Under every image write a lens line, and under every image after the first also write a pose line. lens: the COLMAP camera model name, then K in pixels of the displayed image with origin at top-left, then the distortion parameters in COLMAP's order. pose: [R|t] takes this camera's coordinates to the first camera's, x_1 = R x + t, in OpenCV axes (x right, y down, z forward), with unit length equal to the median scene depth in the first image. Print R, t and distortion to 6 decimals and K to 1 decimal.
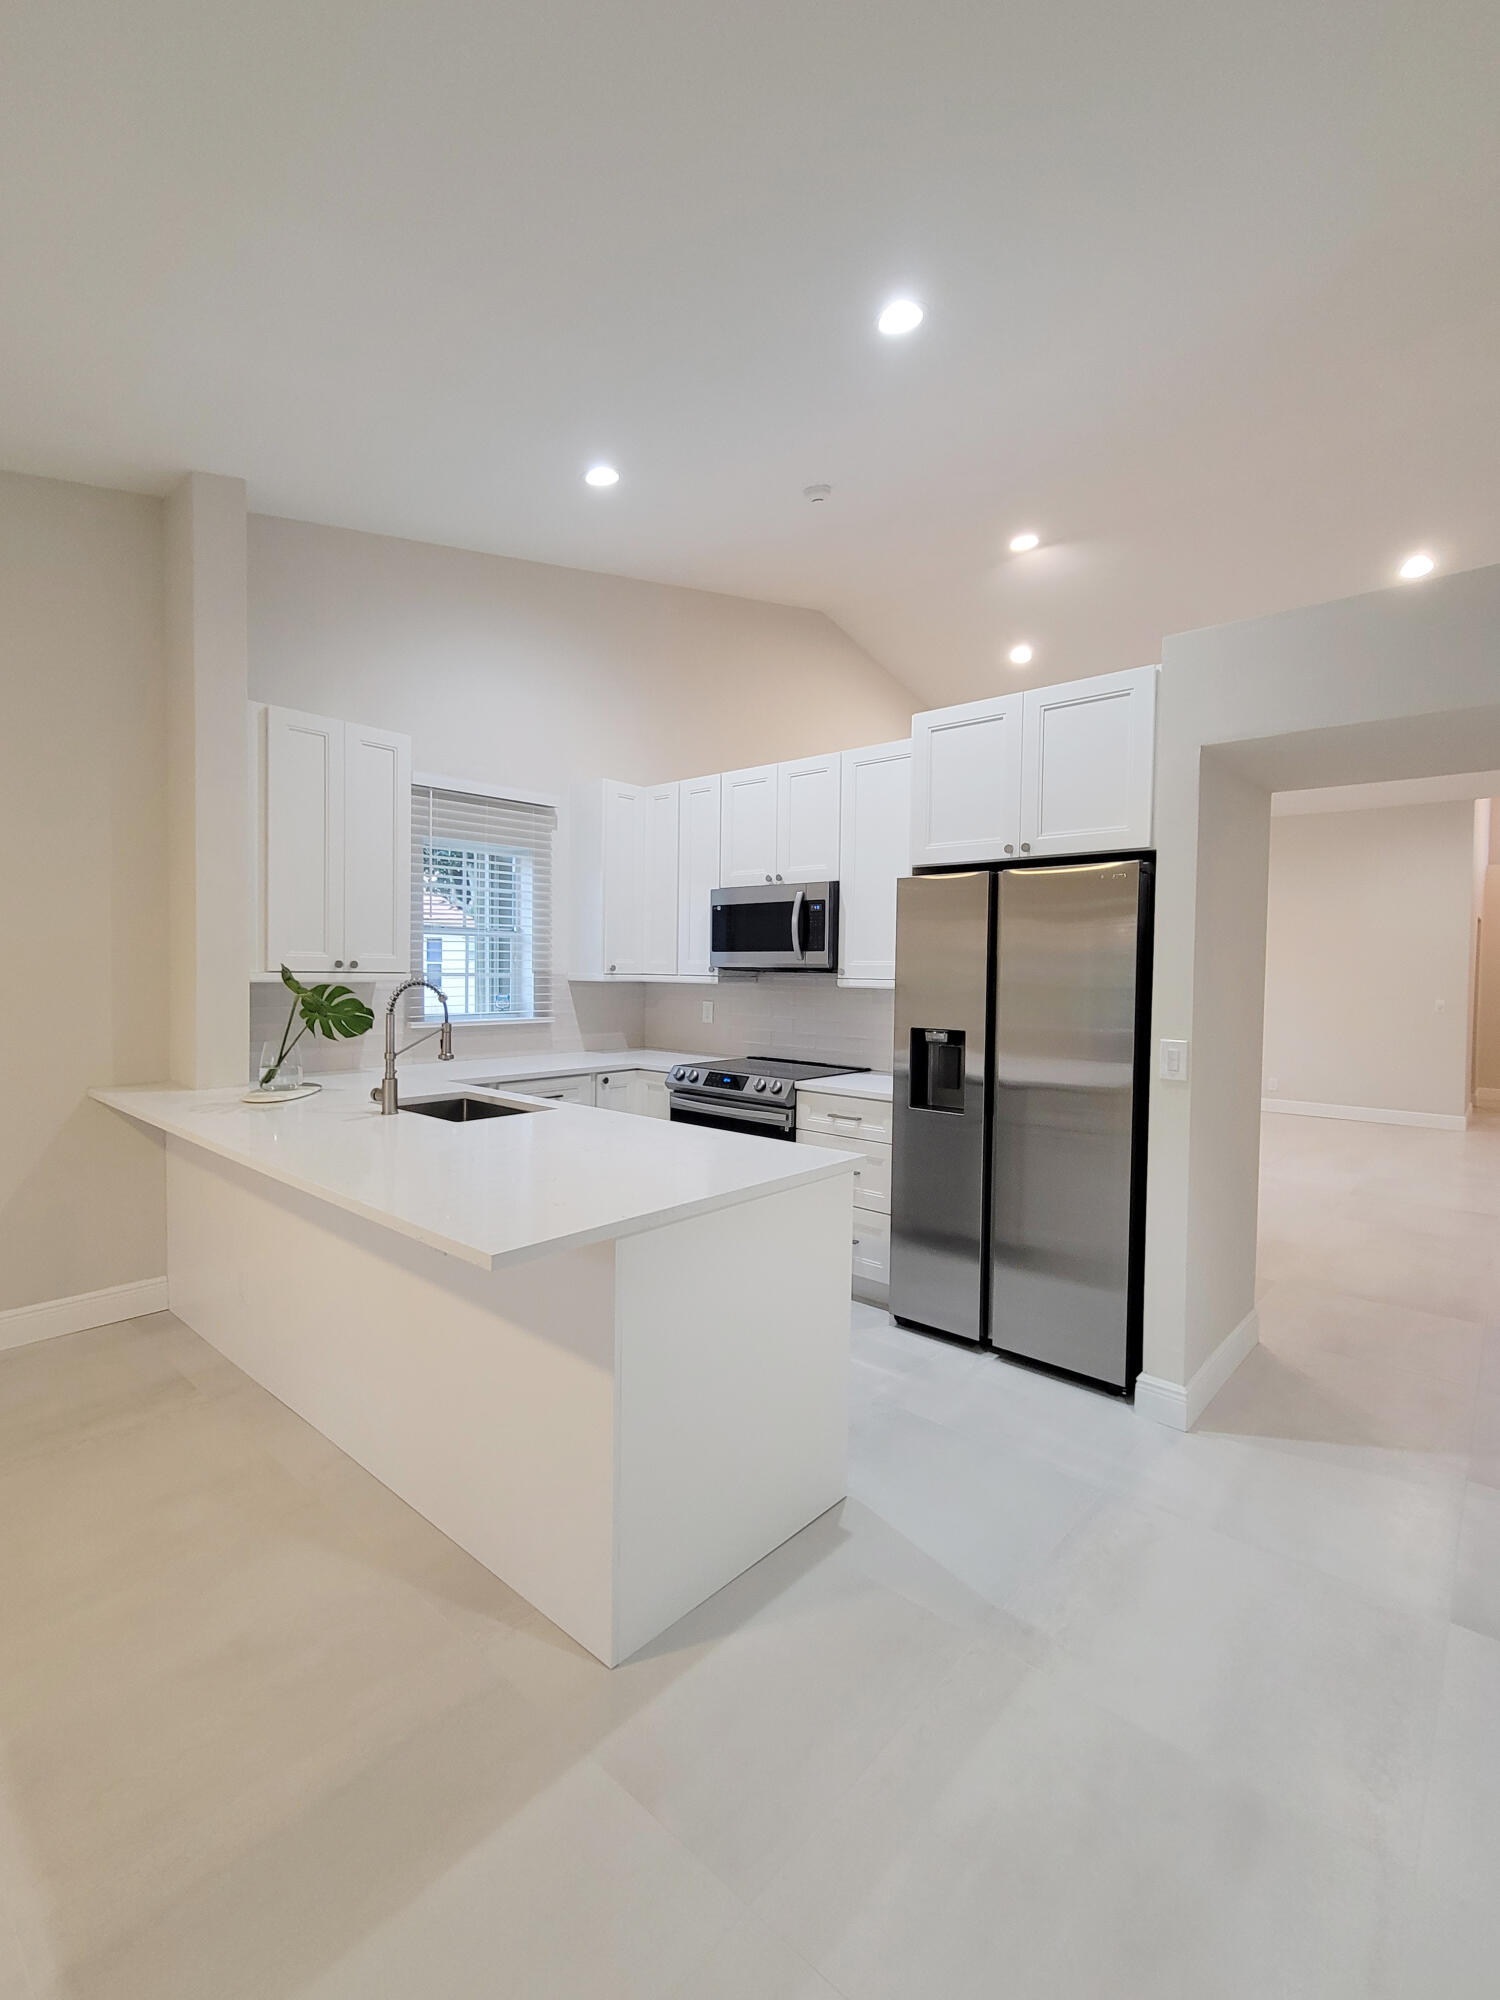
lens RADIAL K [[892.4, 0, 752.0], [0, 892.4, 994.5], [0, 0, 1]] dist [0.002629, -0.000581]
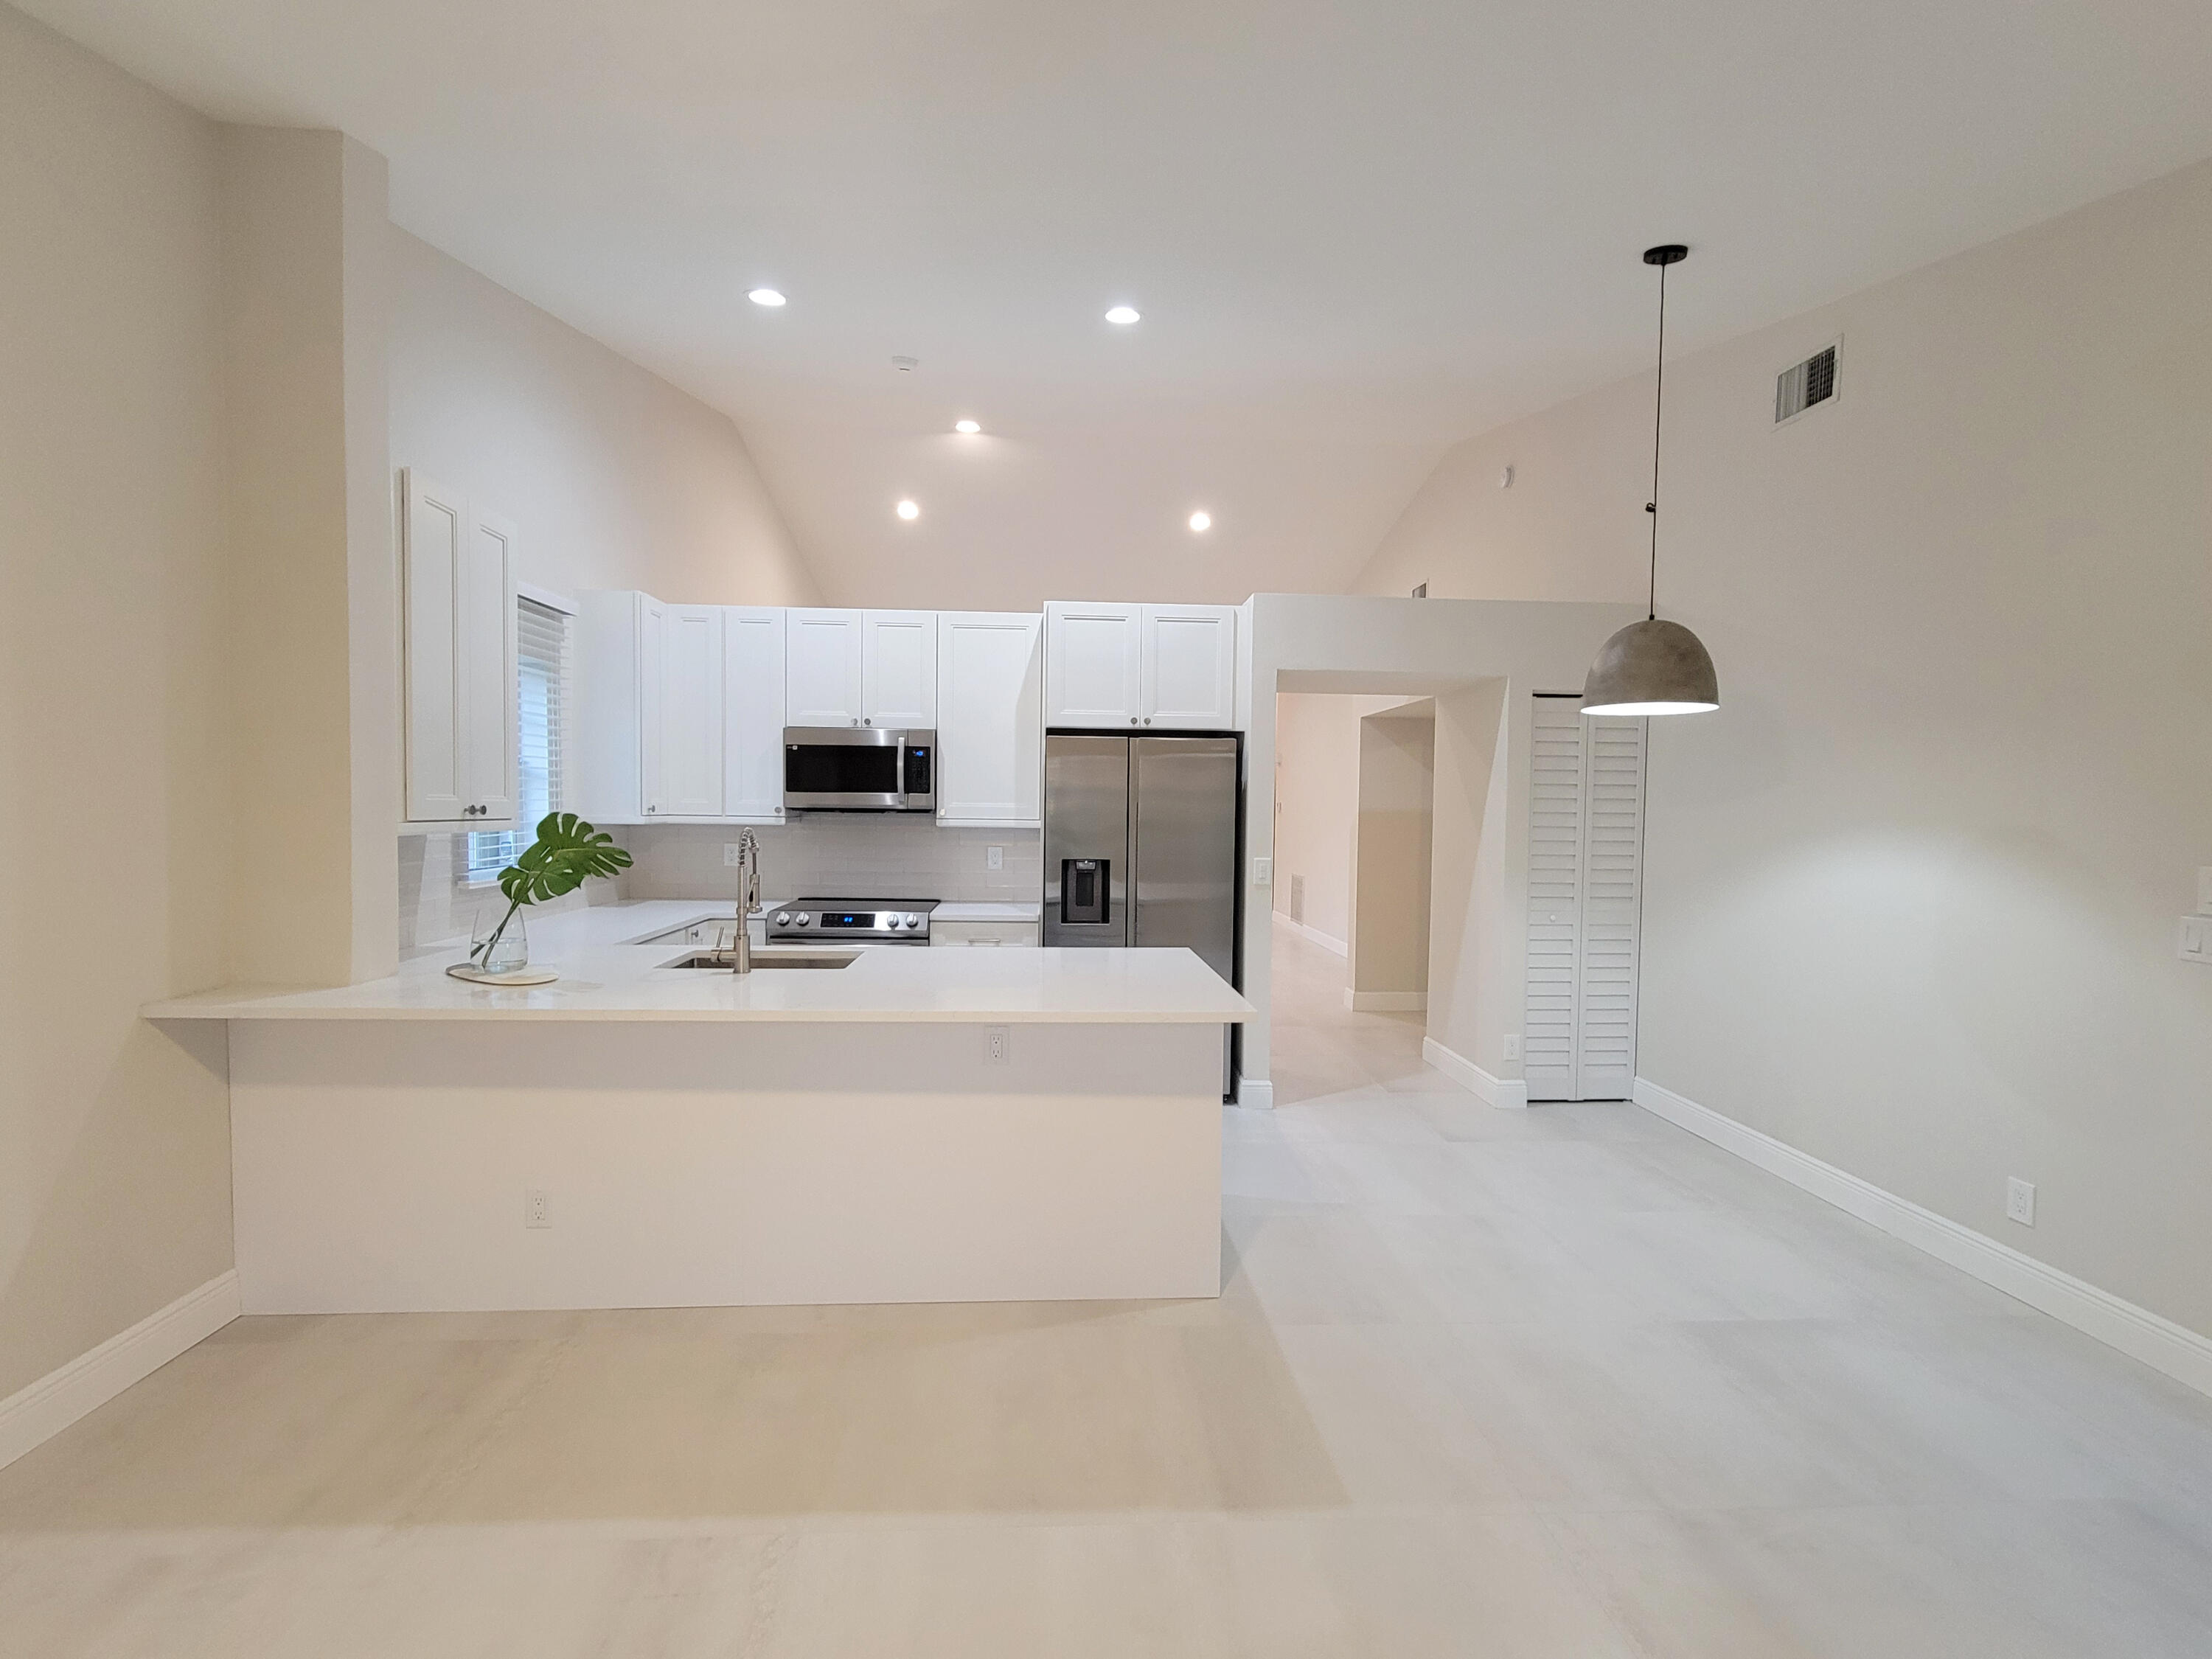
lens RADIAL K [[987.0, 0, 1109.8], [0, 987.0, 836.5], [0, 0, 1]] dist [0.002629, -0.000581]
pose [[0.703012, -0.026318, 0.710691, -0.616606], [0.015966, 0.999647, 0.021224, -0.018162], [-0.710999, -0.003574, 0.703184, -0.005104]]
